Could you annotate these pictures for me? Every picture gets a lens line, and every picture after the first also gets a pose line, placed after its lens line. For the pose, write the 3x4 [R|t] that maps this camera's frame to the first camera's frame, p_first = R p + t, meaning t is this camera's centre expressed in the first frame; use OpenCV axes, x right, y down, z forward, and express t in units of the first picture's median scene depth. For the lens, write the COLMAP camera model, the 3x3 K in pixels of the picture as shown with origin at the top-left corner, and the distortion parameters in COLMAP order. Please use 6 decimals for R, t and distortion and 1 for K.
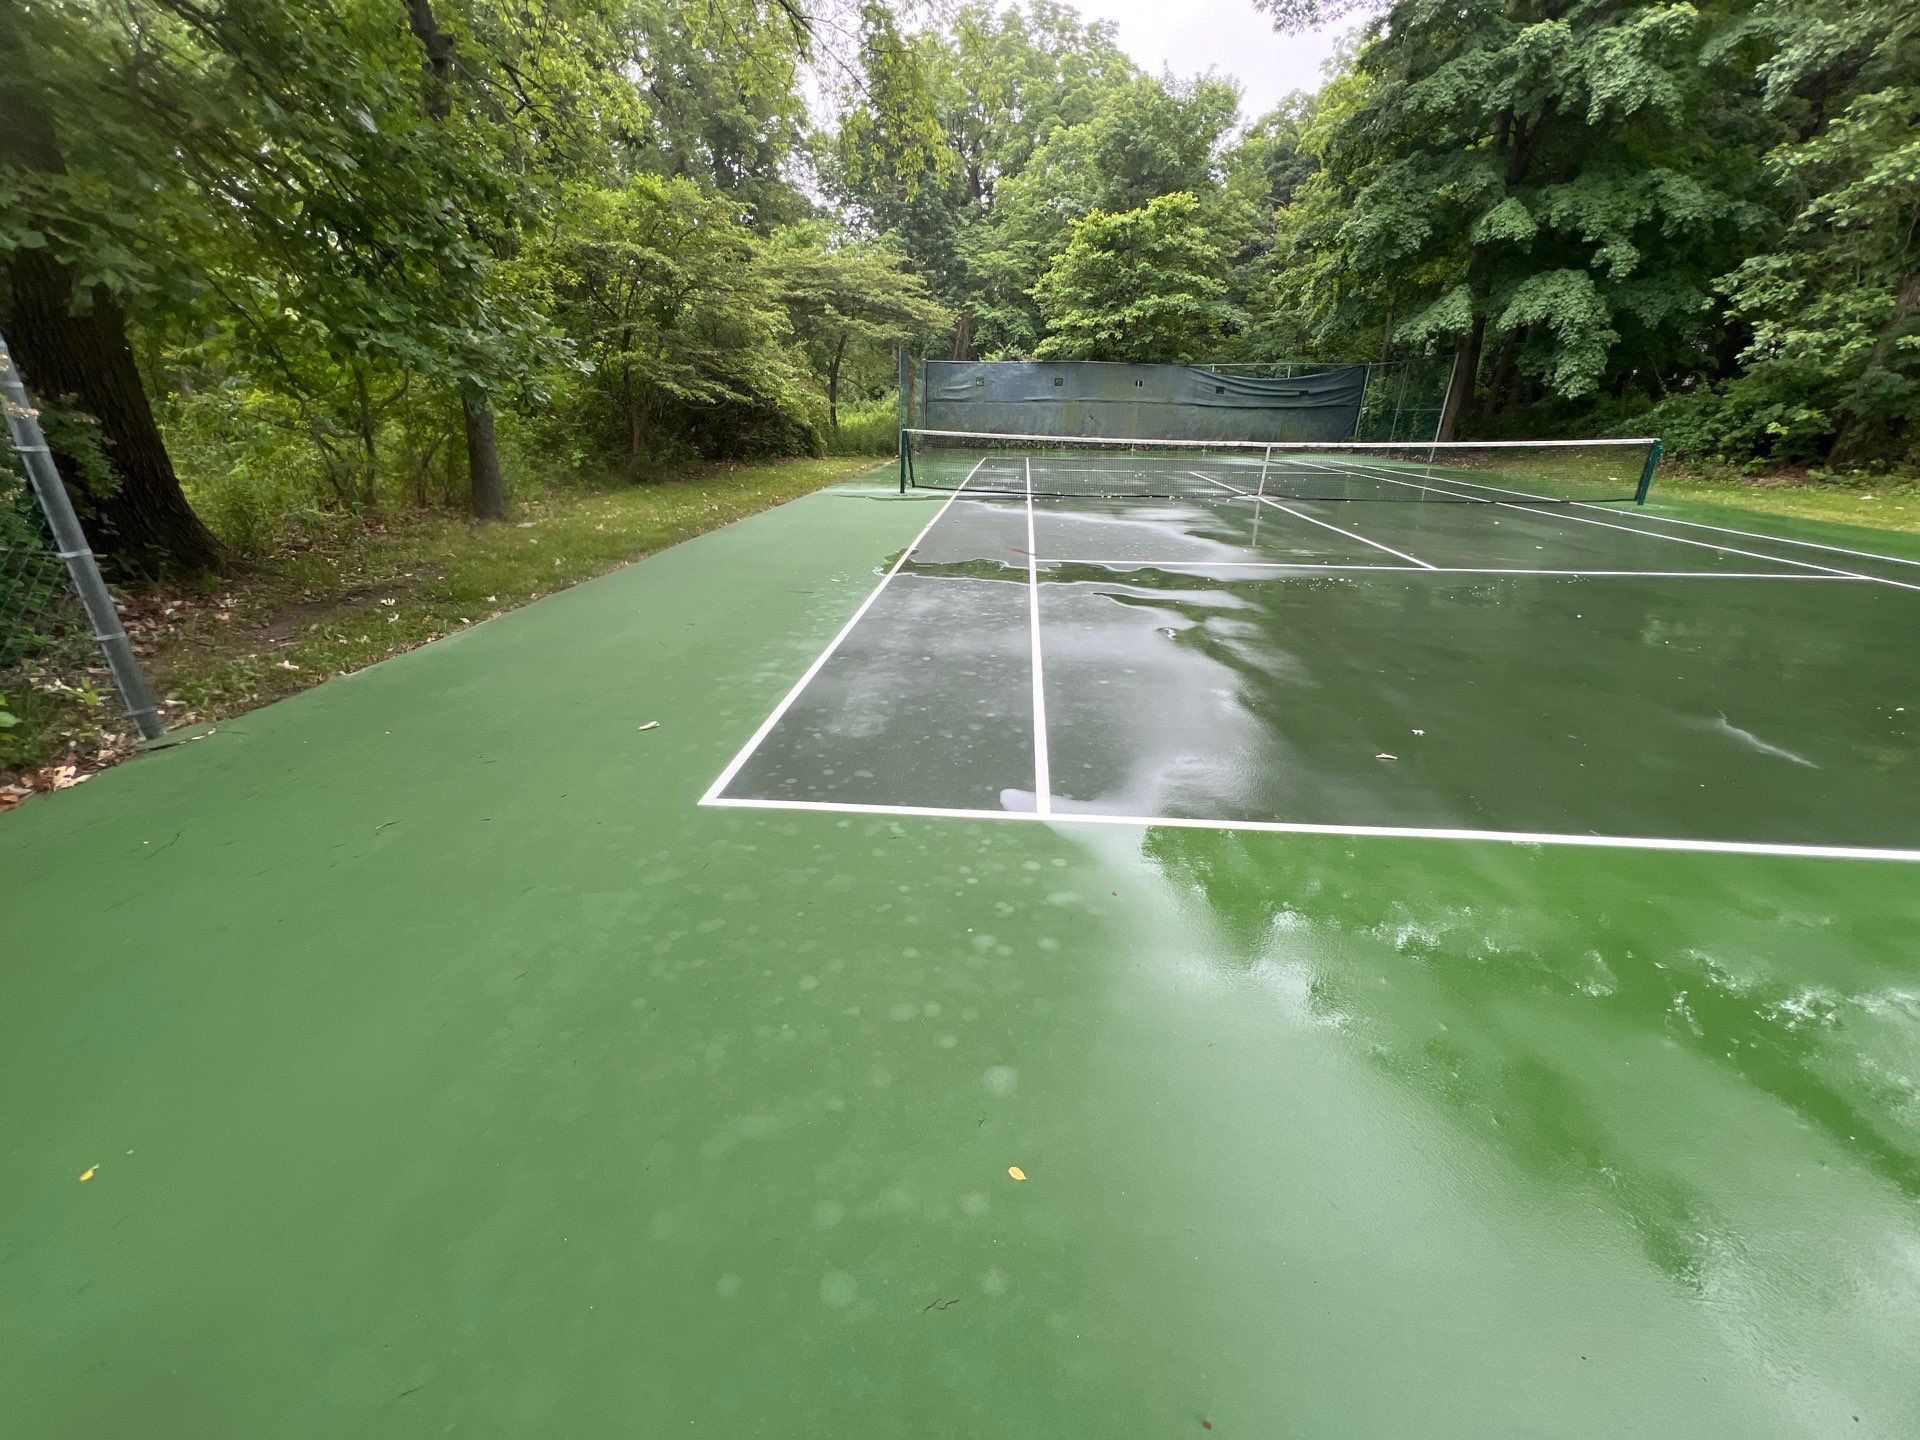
lens RADIAL K [[771.2, 0, 961.0], [0, 771.2, 721.4], [0, 0, 1]] dist [-0.000961, 0.000239]
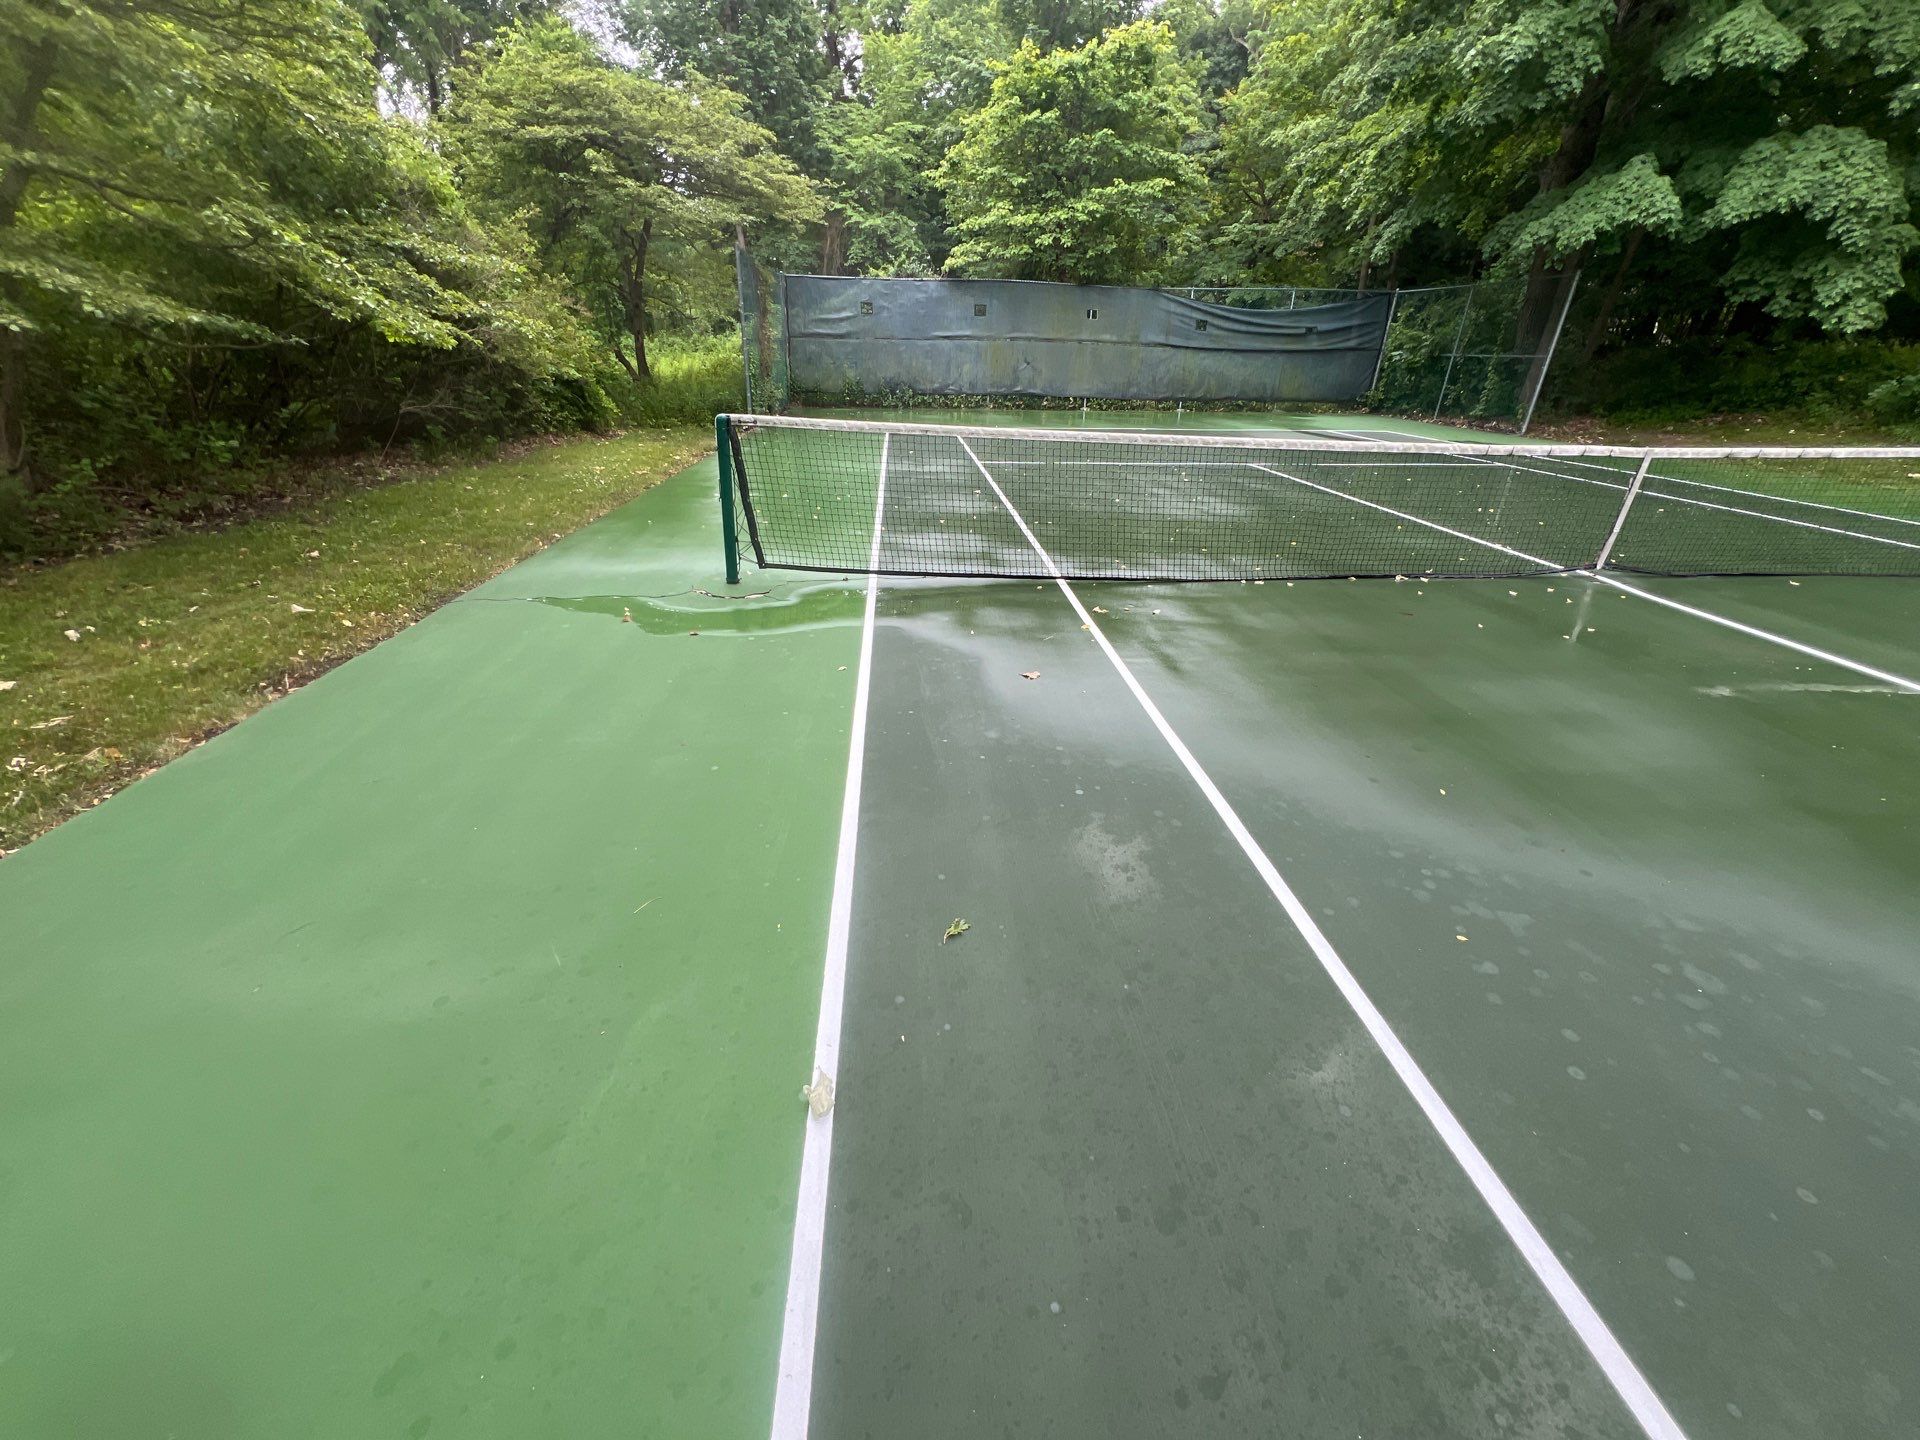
lens RADIAL K [[771.2, 0, 956.9], [0, 771.2, 717.5], [0, 0, 1]] dist [-0.000961, 0.000239]
pose [[0.988815, -0.058192, 0.137328, -0.011630], [0.049460, 0.996582, 0.066165, -0.123788], [-0.140709, -0.058633, 0.988313, 0.300829]]
